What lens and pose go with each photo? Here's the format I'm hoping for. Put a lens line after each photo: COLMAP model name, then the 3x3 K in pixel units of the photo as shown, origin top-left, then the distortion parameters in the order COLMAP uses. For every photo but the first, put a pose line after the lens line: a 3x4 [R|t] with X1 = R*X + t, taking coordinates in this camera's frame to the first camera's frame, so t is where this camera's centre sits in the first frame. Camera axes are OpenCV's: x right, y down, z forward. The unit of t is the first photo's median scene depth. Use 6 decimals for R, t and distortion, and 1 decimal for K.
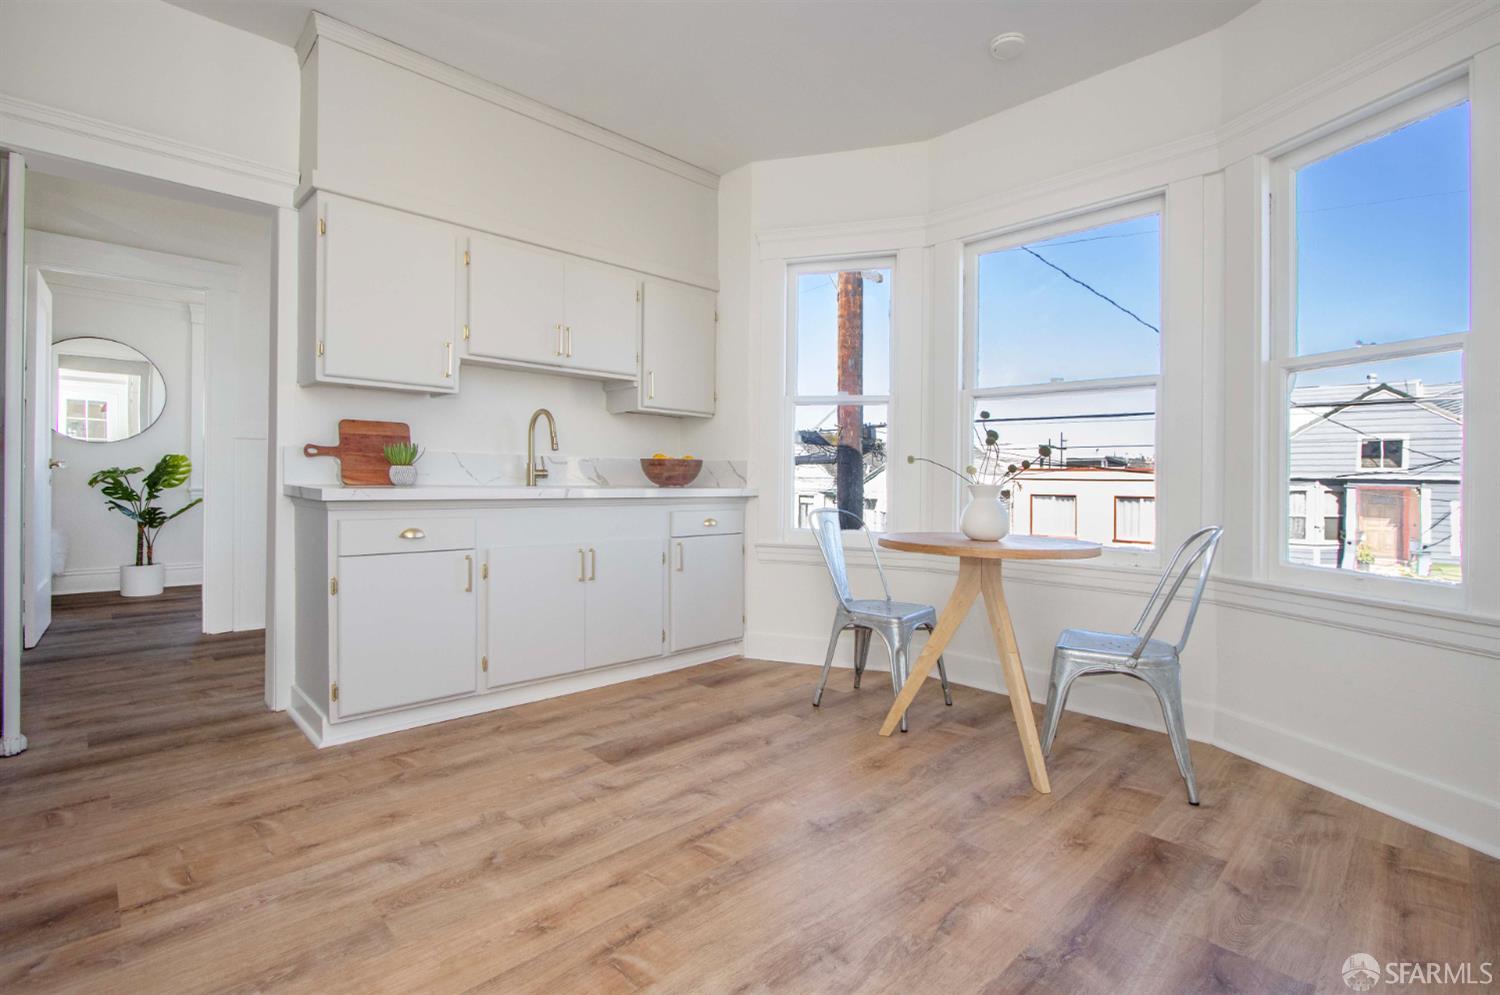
lens RADIAL K [[696.7, 0, 750.7], [0, 696.7, 471.7], [0, 0, 1]] dist [-0.011464, 0.000101]
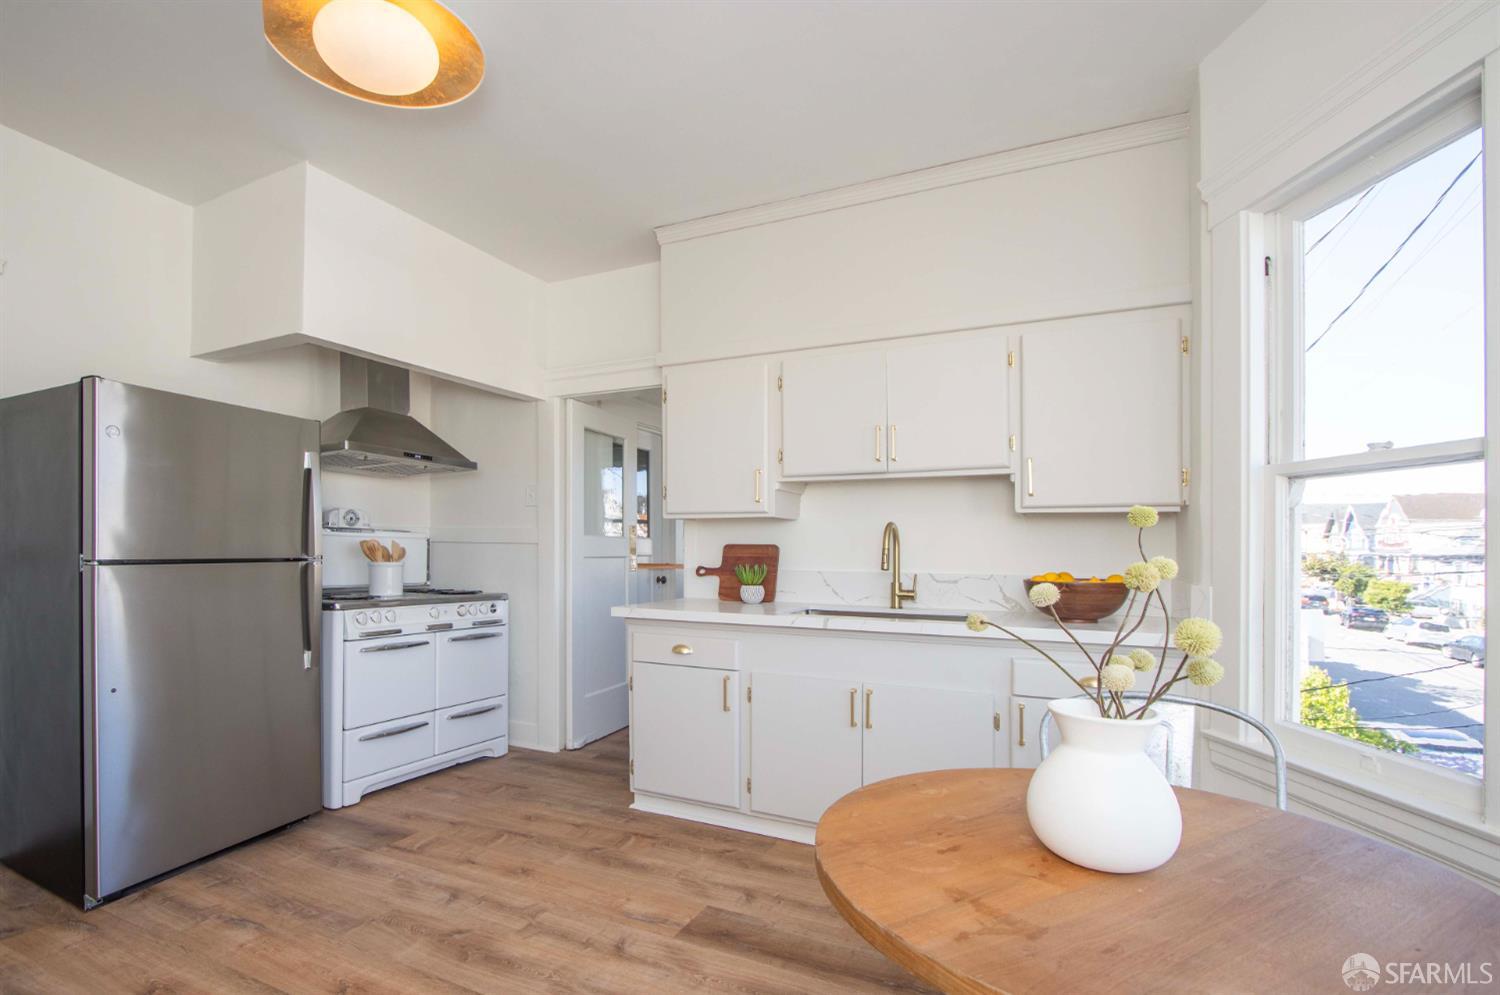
lens RADIAL K [[699.6, 0, 752.6], [0, 699.6, 554.7], [0, 0, 1]] dist [-0.001288, -0.000213]
pose [[0.346575, -0.002408, -0.938019, 0.713168], [-0.000765, 0.999996, -0.002850, -0.070155], [0.938022, 0.001706, 0.346571, 0.804289]]
